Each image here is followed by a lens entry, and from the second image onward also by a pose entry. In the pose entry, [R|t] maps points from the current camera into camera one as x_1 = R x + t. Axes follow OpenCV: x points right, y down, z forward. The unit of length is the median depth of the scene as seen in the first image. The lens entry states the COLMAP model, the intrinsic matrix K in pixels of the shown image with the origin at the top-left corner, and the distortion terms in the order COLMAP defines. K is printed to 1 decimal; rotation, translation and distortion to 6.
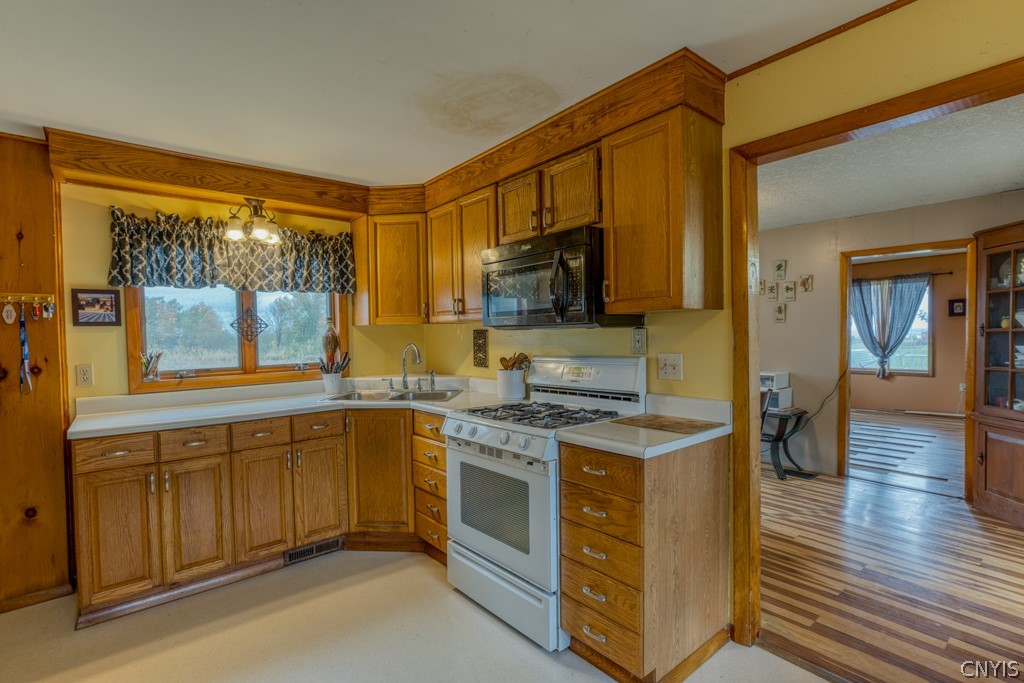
lens RADIAL K [[475.5, 0, 513.3], [0, 475.5, 346.2], [0, 0, 1]] dist [-0.027005, 0.012179]
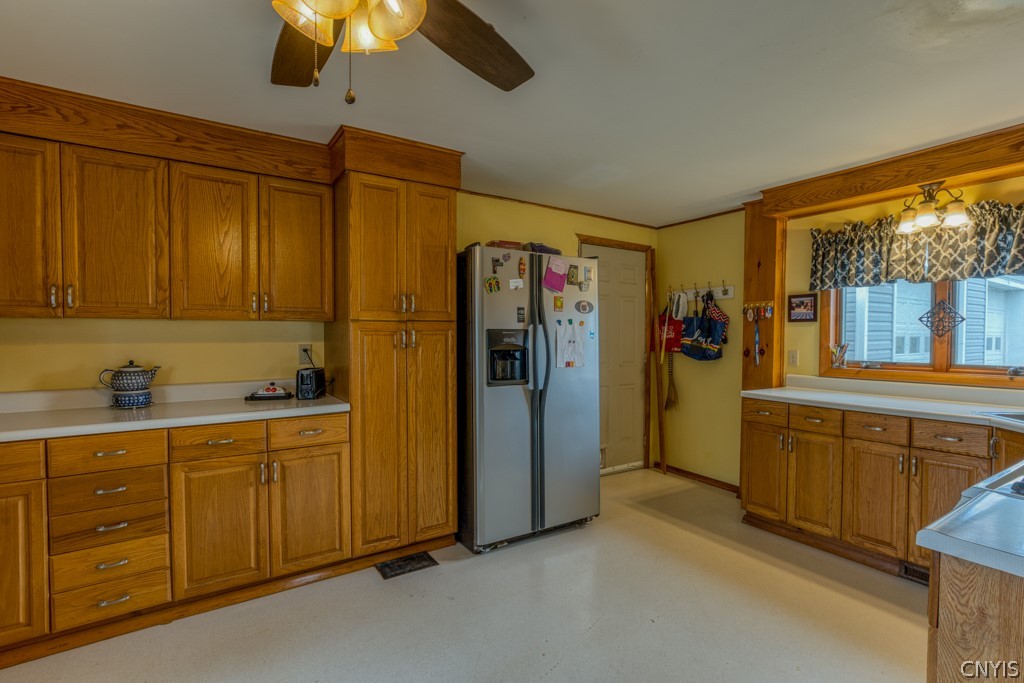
lens RADIAL K [[475.5, 0, 513.3], [0, 475.5, 346.2], [0, 0, 1]] dist [-0.027005, 0.012179]
pose [[-0.105610, 0.041319, -0.993549, 0.513840], [-0.027352, 0.998638, 0.044438, -0.011340], [0.994031, 0.031869, -0.104336, 0.320299]]
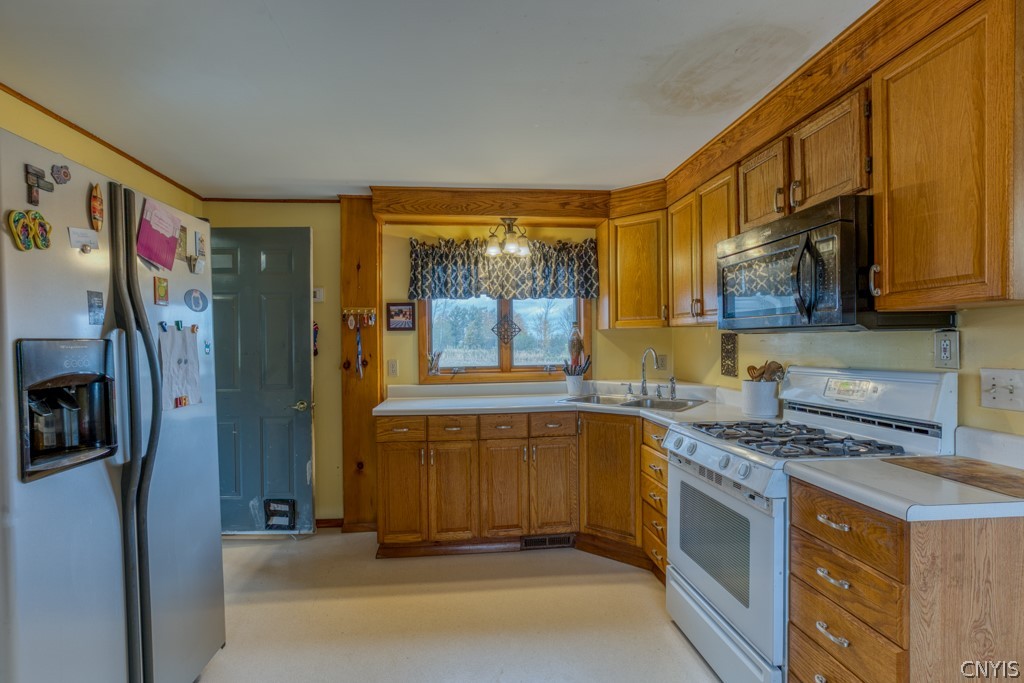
lens RADIAL K [[475.5, 0, 513.3], [0, 475.5, 346.2], [0, 0, 1]] dist [-0.027005, 0.012179]
pose [[0.834490, 0.013823, -0.550849, 0.099629], [-0.018372, 0.999827, -0.002743, -0.002058], [0.550716, 0.012409, 0.834600, 0.067856]]
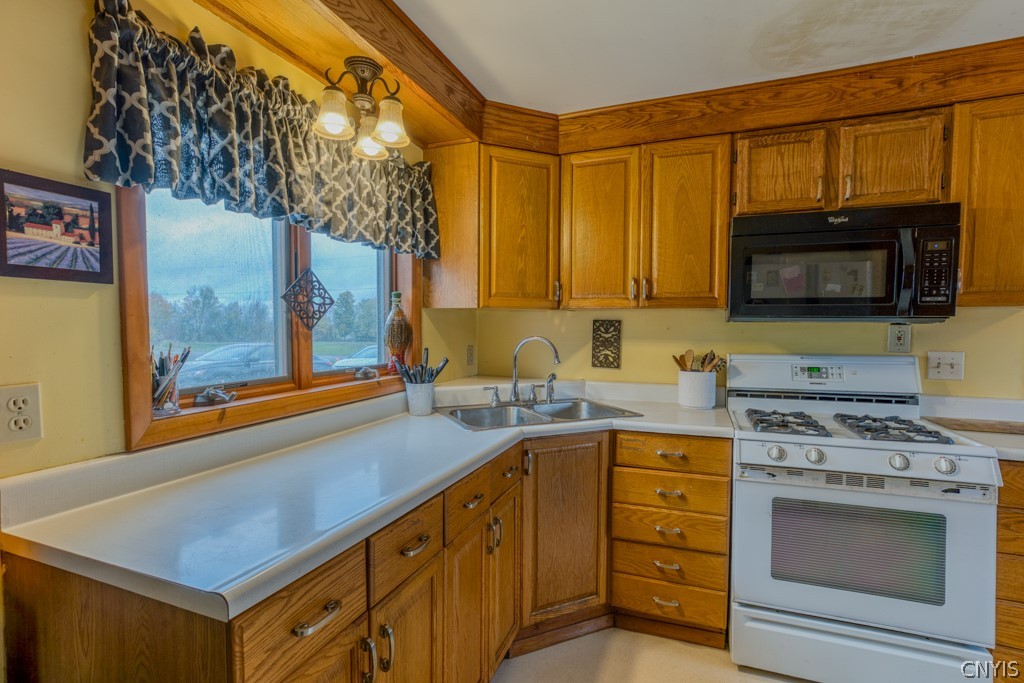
lens RADIAL K [[475.5, 0, 513.3], [0, 475.5, 346.2], [0, 0, 1]] dist [-0.027005, 0.012179]
pose [[0.879582, 0.003300, 0.475736, -0.722885], [-0.009430, 0.999900, 0.010499, 0.002328], [-0.475654, -0.013721, 0.879525, 0.484024]]
